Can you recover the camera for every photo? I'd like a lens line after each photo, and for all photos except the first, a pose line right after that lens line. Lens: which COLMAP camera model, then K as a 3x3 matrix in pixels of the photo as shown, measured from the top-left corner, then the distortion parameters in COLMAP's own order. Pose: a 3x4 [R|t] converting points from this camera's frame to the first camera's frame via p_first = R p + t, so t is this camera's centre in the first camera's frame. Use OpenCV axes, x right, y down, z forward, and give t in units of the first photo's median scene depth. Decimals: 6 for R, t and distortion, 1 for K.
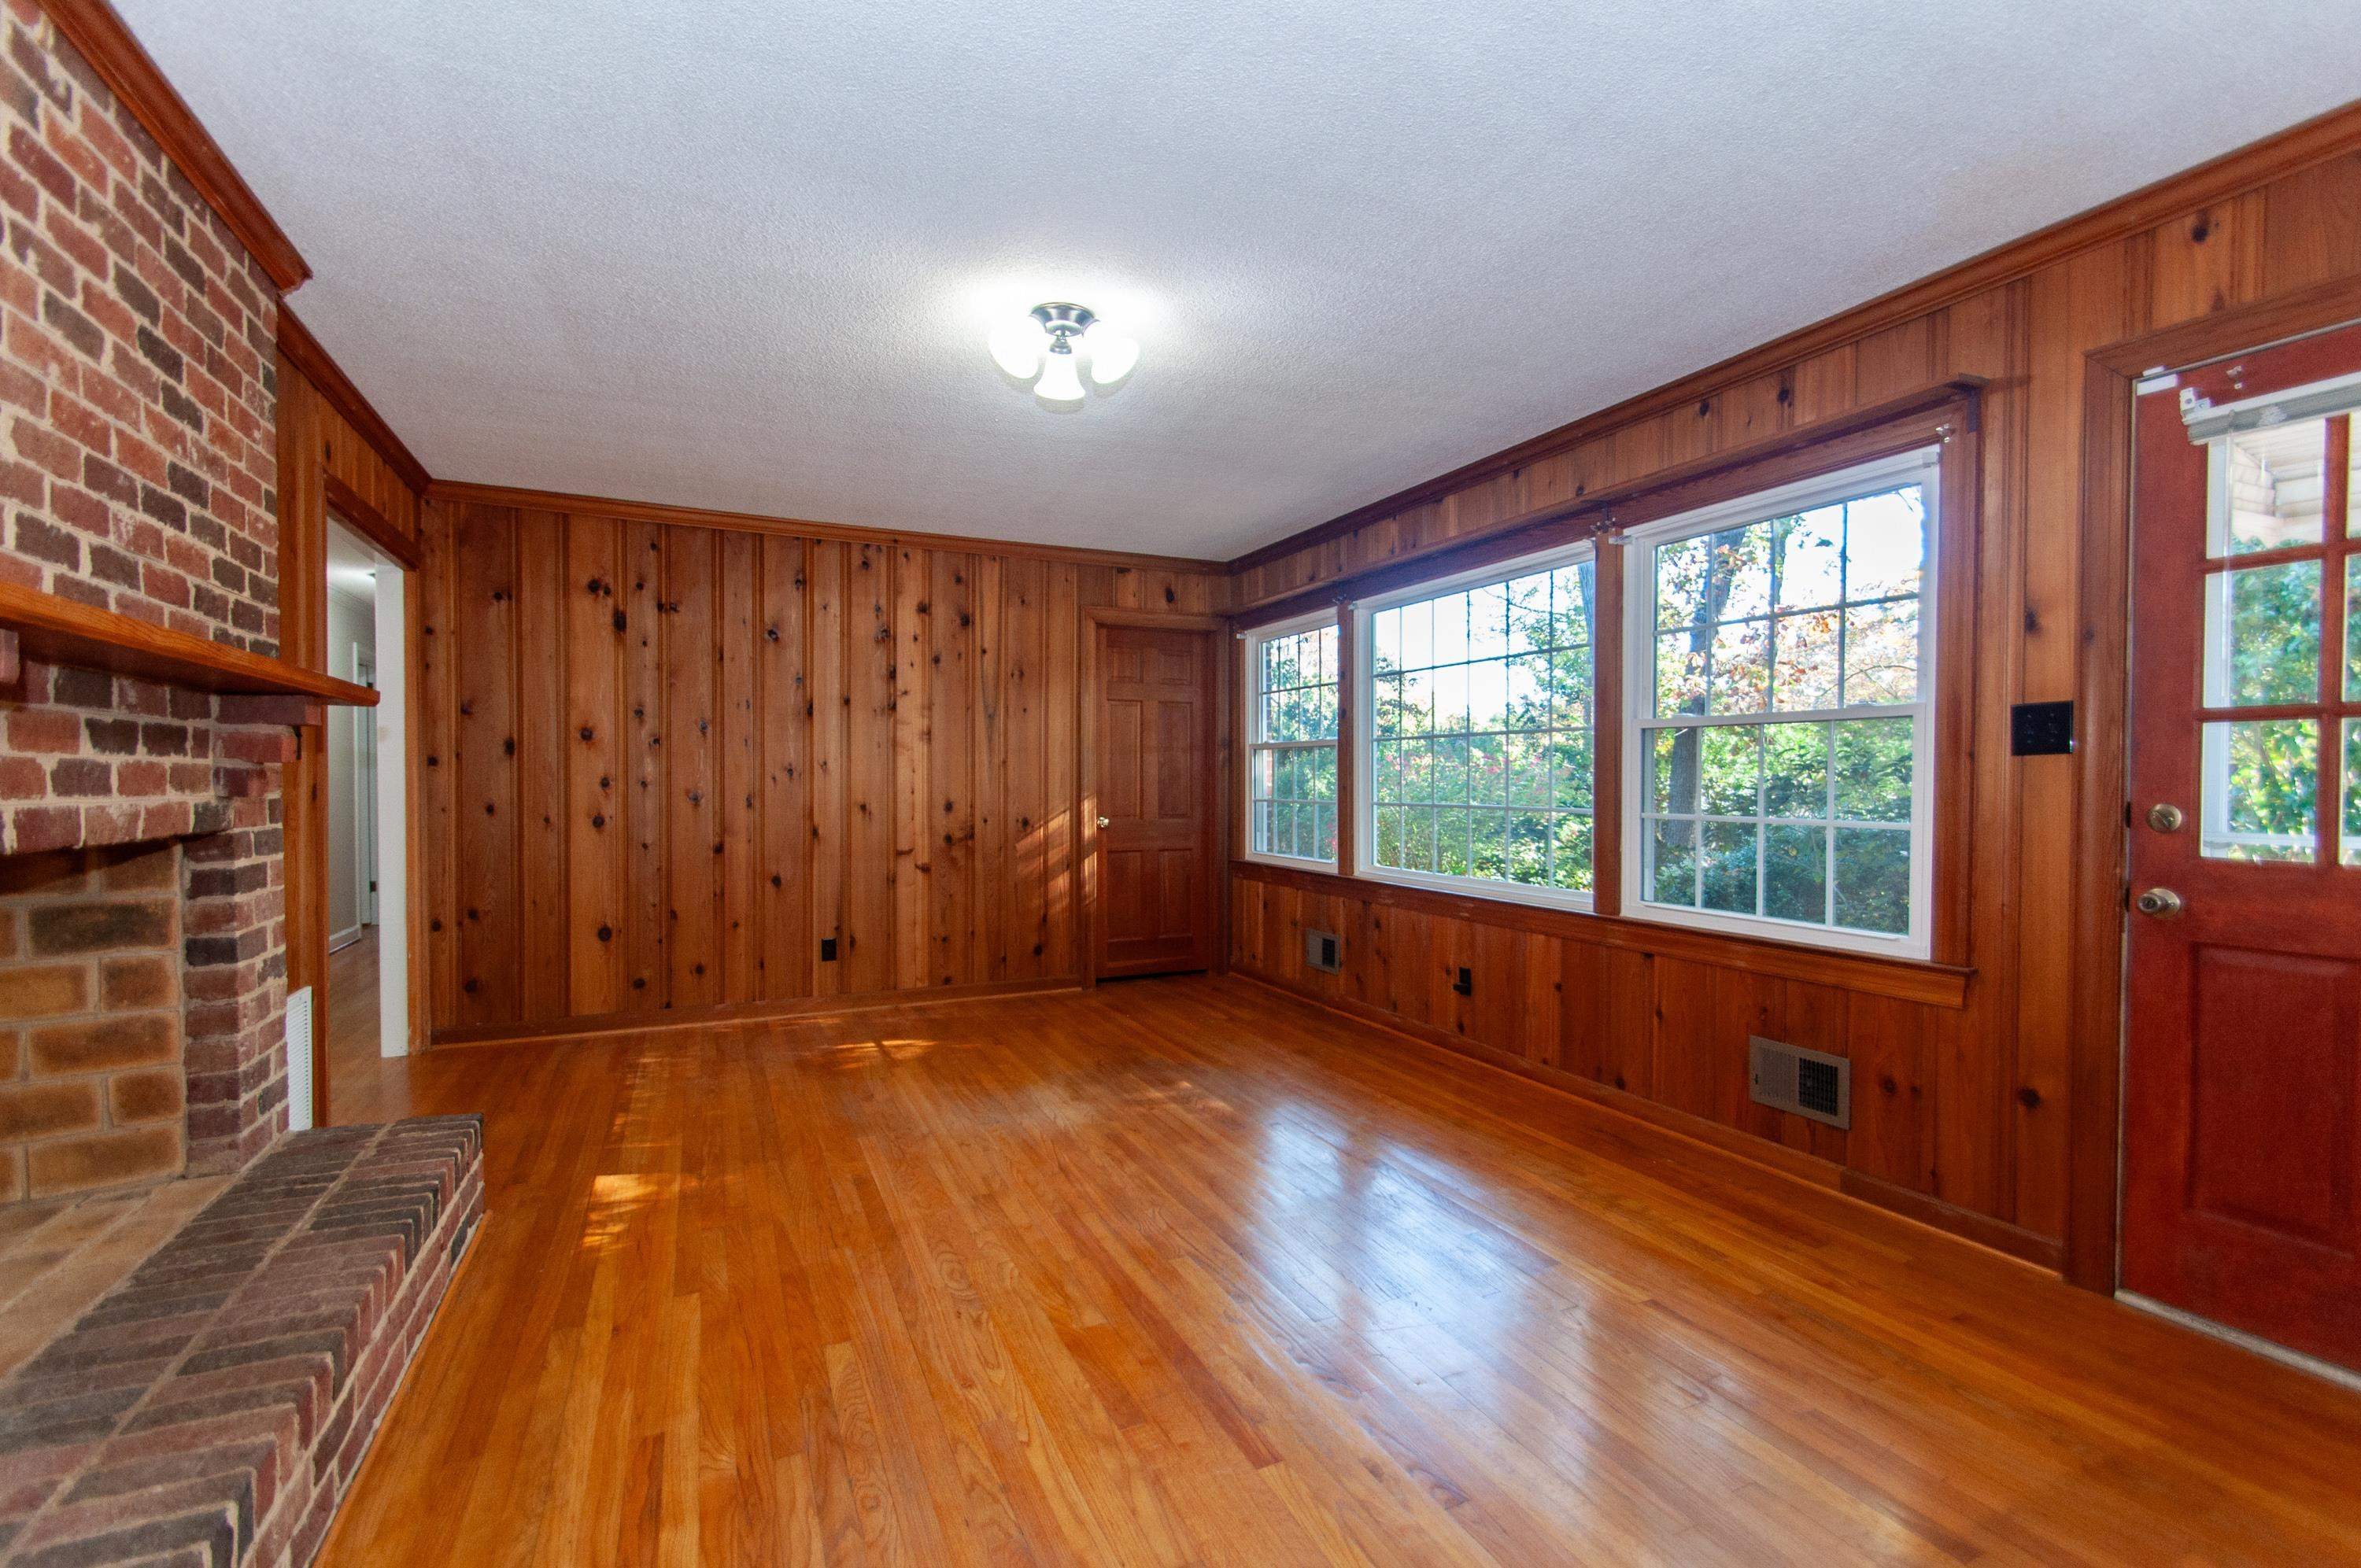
lens RADIAL K [[1034.0, 0, 1172.0], [0, 1034.0, 788.1], [0, 0, 1]] dist [0.003347, 0.000612]
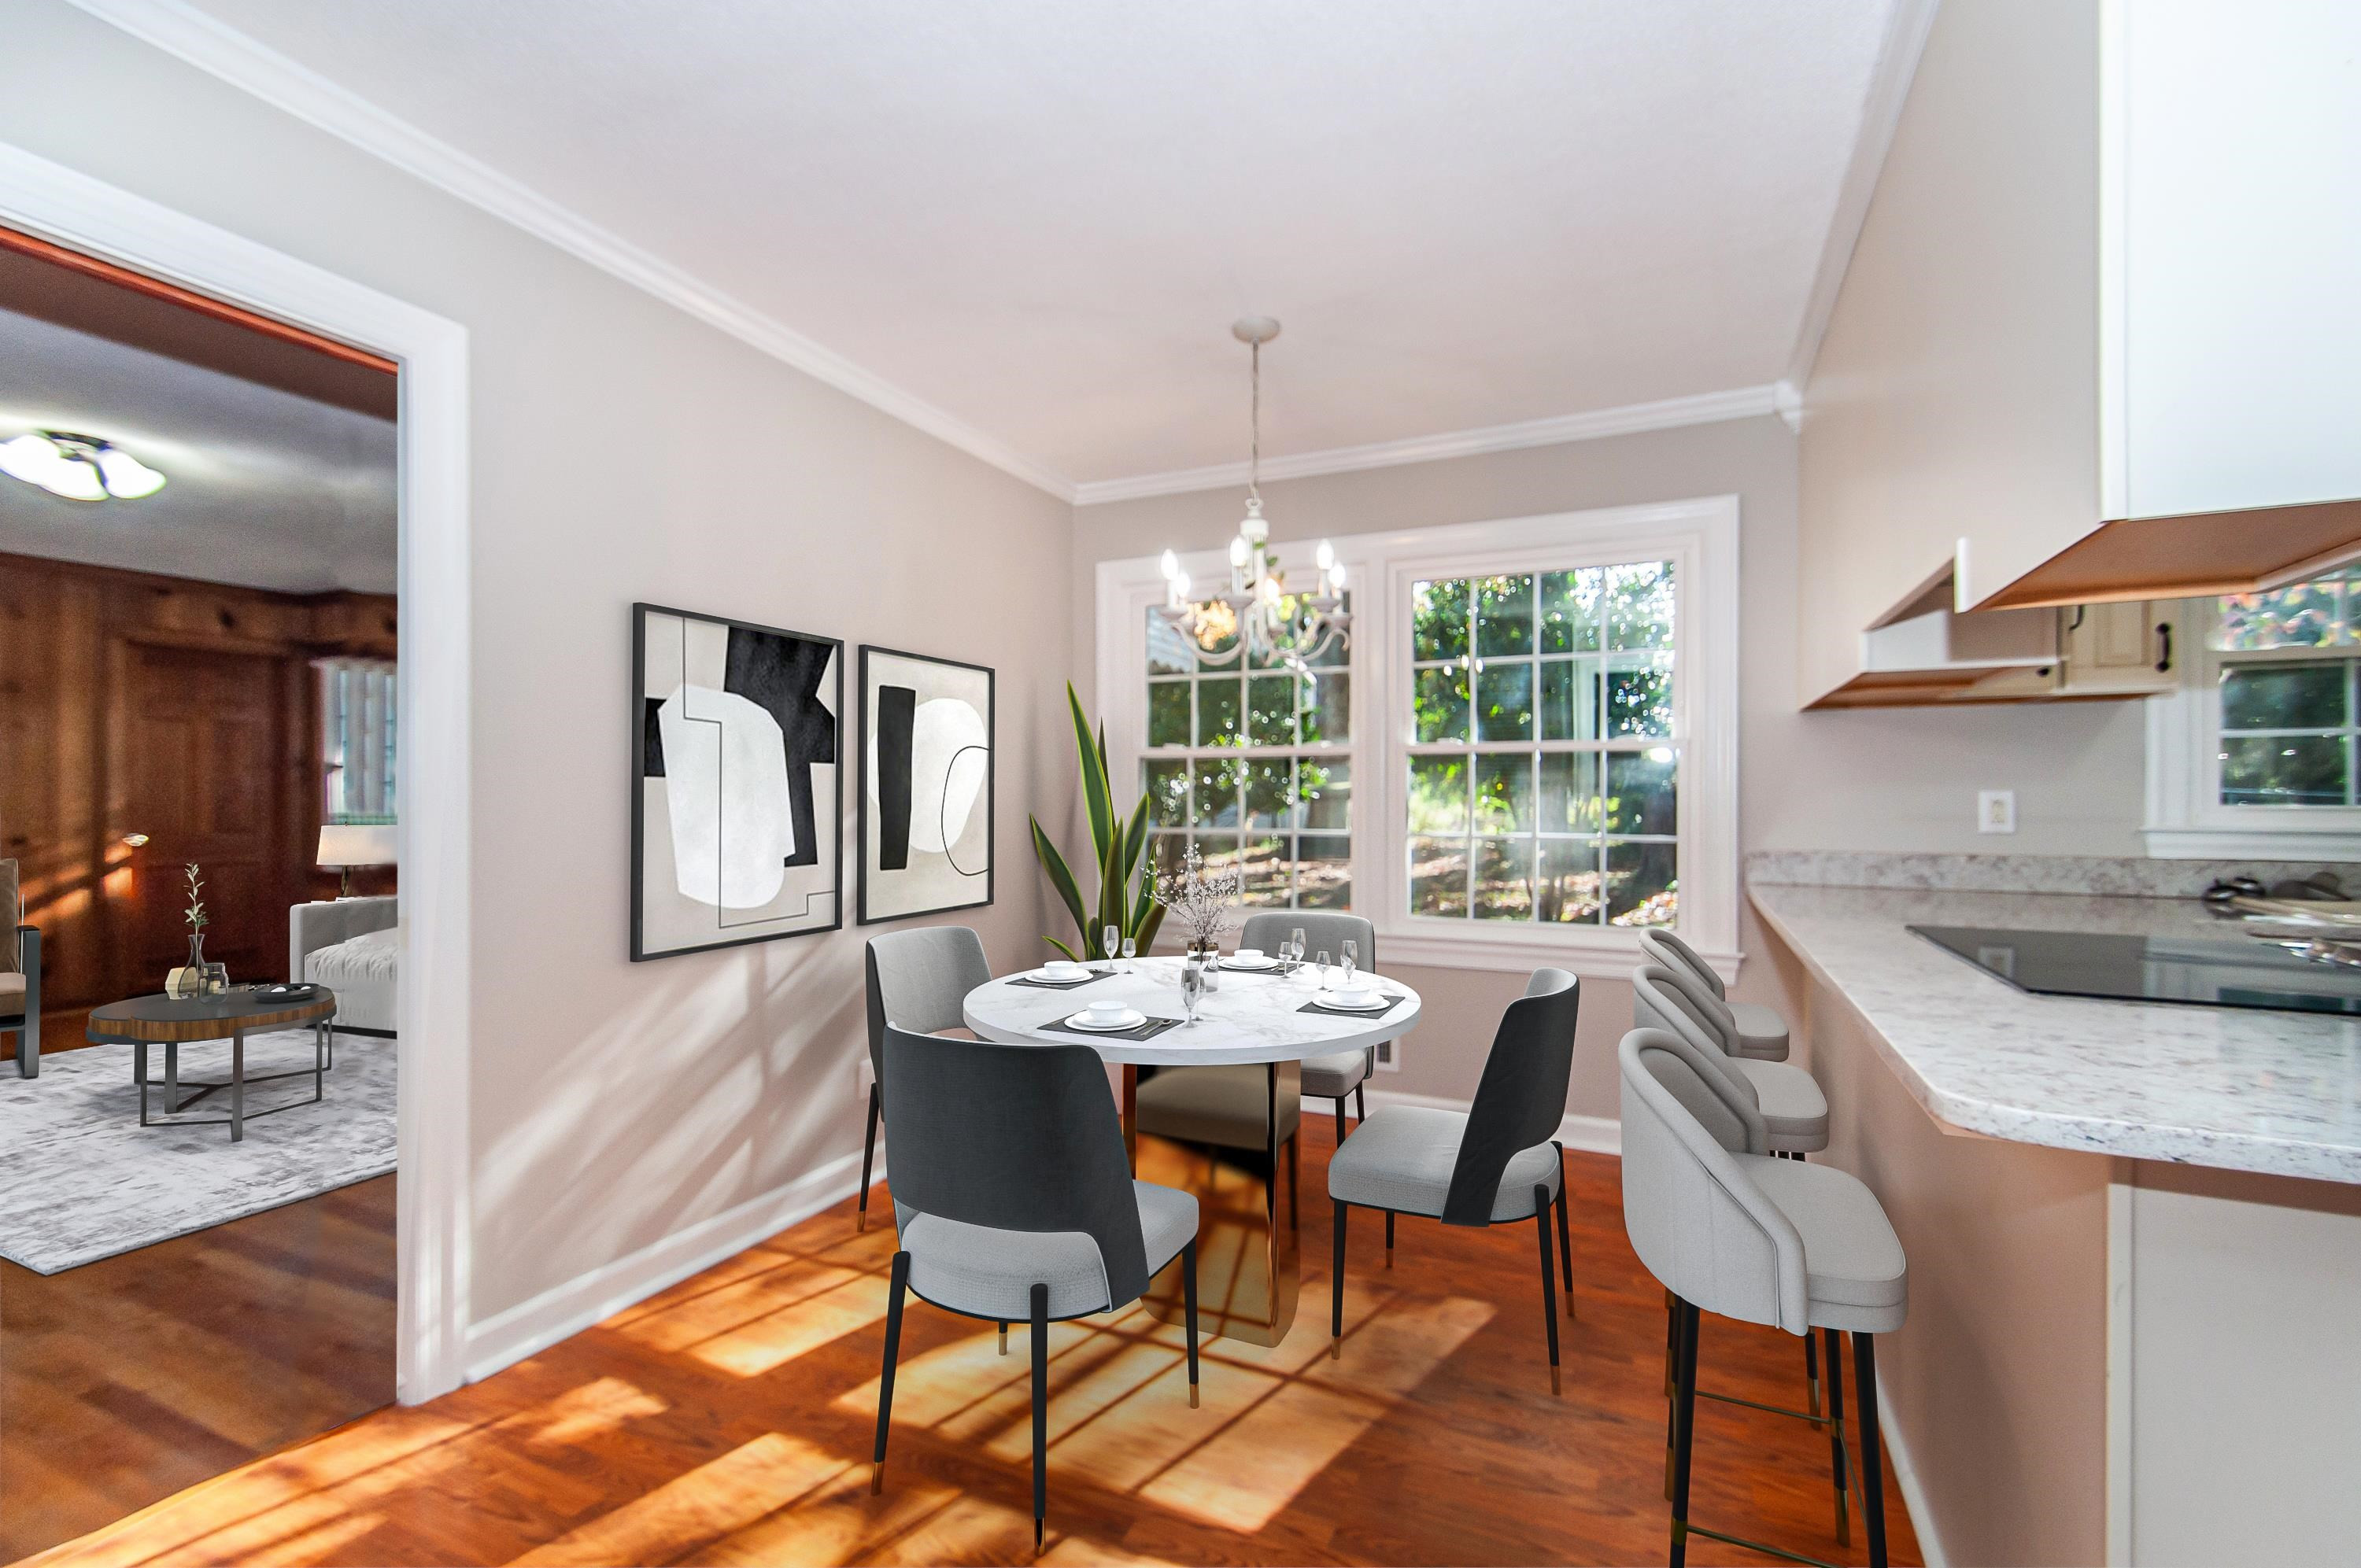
lens RADIAL K [[1034.0, 0, 1182.6], [0, 1034.0, 805.3], [0, 0, 1]] dist [0.003347, 0.000612]
pose [[0.757362, -0.005177, 0.652974, 0.043383], [0.002931, 0.999985, 0.004529, -0.001513], [-0.652988, -0.001517, 0.757366, -0.423656]]
